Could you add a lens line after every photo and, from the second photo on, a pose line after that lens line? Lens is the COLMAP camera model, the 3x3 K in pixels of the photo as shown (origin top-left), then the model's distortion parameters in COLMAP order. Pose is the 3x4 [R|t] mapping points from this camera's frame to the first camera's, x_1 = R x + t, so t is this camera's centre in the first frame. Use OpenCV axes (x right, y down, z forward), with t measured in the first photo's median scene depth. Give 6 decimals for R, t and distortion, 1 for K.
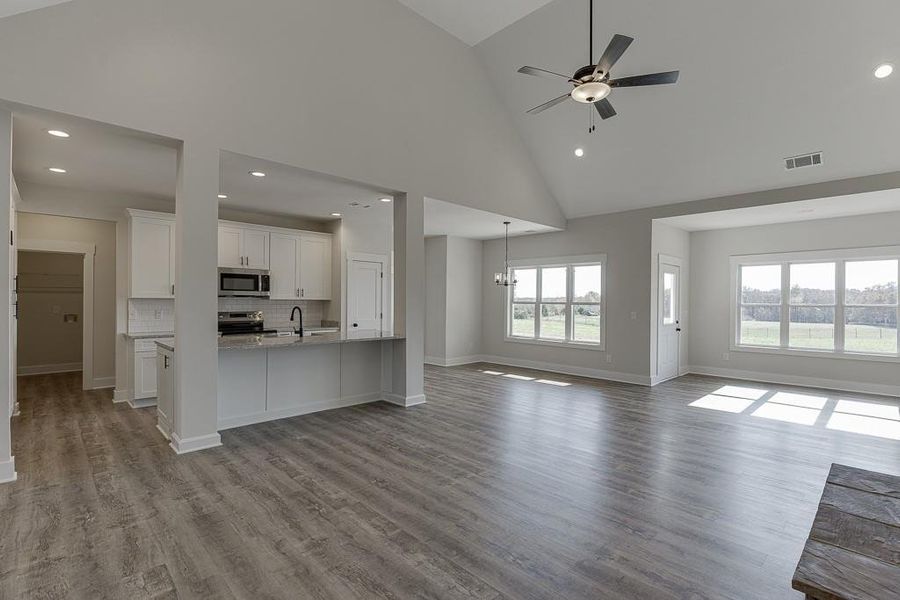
lens RADIAL K [[422.5, 0, 455.5], [0, 422.5, 301.3], [0, 0, 1]] dist [-0.009107, 0.000298]
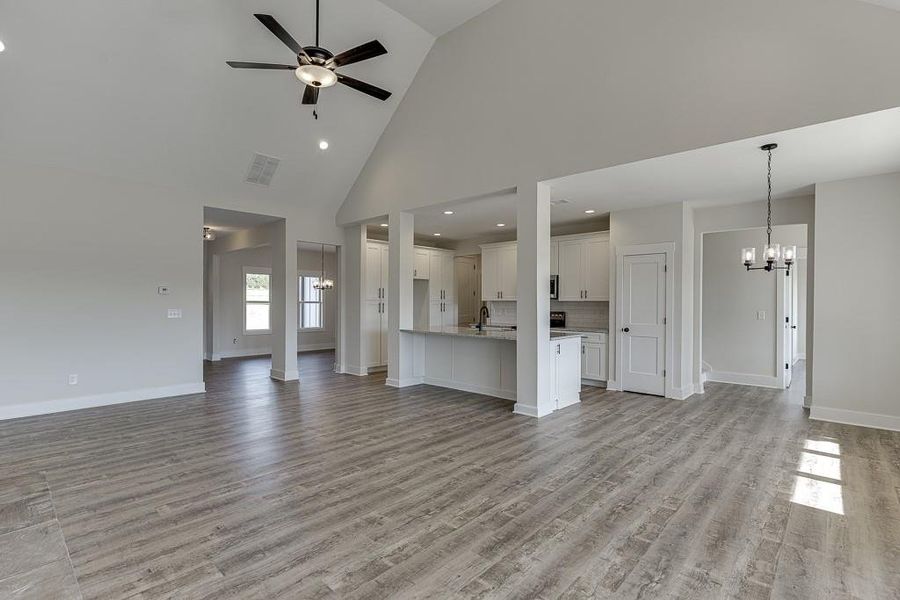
lens RADIAL K [[422.5, 0, 455.5], [0, 422.5, 301.3], [0, 0, 1]] dist [-0.009107, 0.000298]
pose [[0.056759, -0.008412, -0.998352, 0.697159], [-0.003083, 0.999958, -0.008601, 0.006948], [0.998383, 0.003566, 0.056731, 0.688658]]
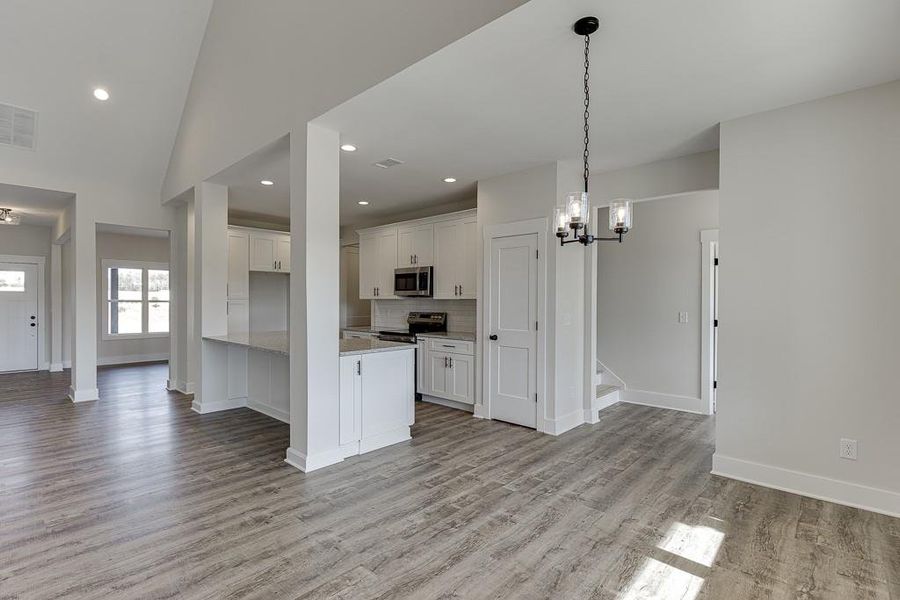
lens RADIAL K [[422.5, 0, 455.5], [0, 422.5, 301.3], [0, 0, 1]] dist [-0.009107, 0.000298]
pose [[0.060121, -0.005953, -0.998173, 0.464774], [-0.000705, 0.999982, -0.006006, 0.005415], [0.998191, 0.001065, 0.060115, 1.033915]]
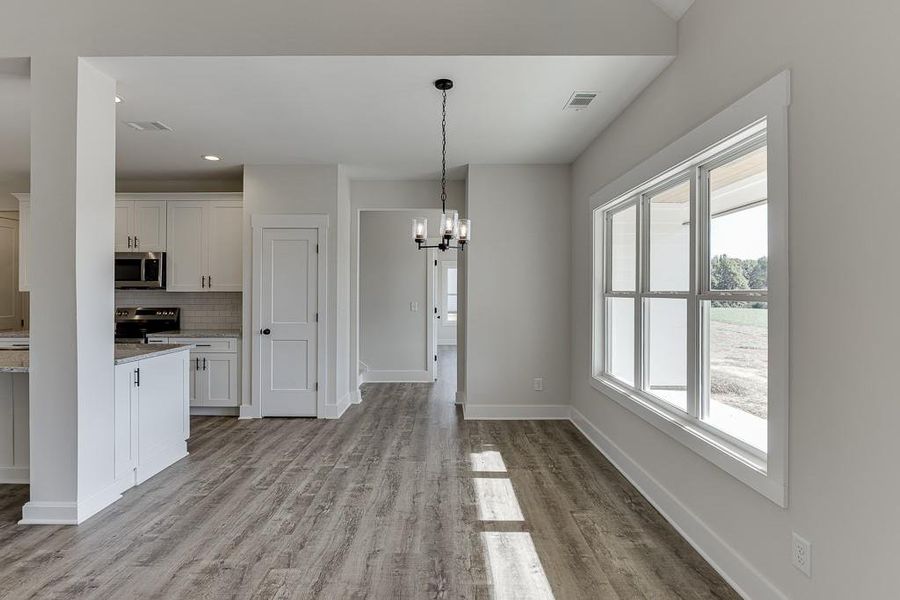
lens RADIAL K [[431.6, 0, 442.2], [0, 431.6, 291.4], [0, 0, 1]] dist [-0.008091, -0.000012]
pose [[0.709404, -0.010498, -0.704723, 0.452014], [0.005974, 0.999943, -0.008882, 0.004658], [0.704776, 0.002091, 0.709426, 0.839068]]
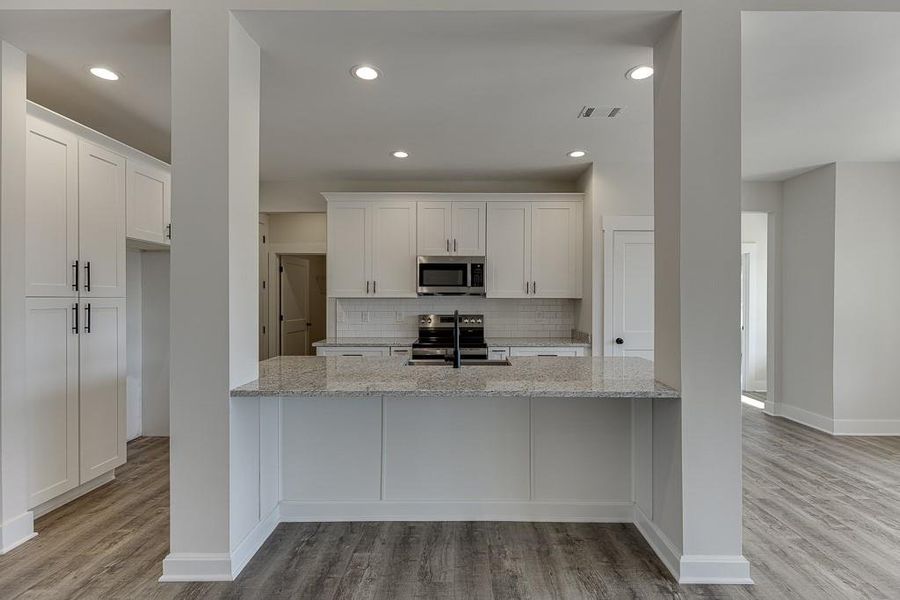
lens RADIAL K [[403.1, 0, 460.0], [0, 403.1, 299.5], [0, 0, 1]] dist [0.003219, 0.000157]
pose [[0.711321, -0.004838, -0.702850, -0.002736], [0.004345, 0.999987, -0.002486, -0.000787], [0.702854, -0.001285, 0.711333, 0.515203]]
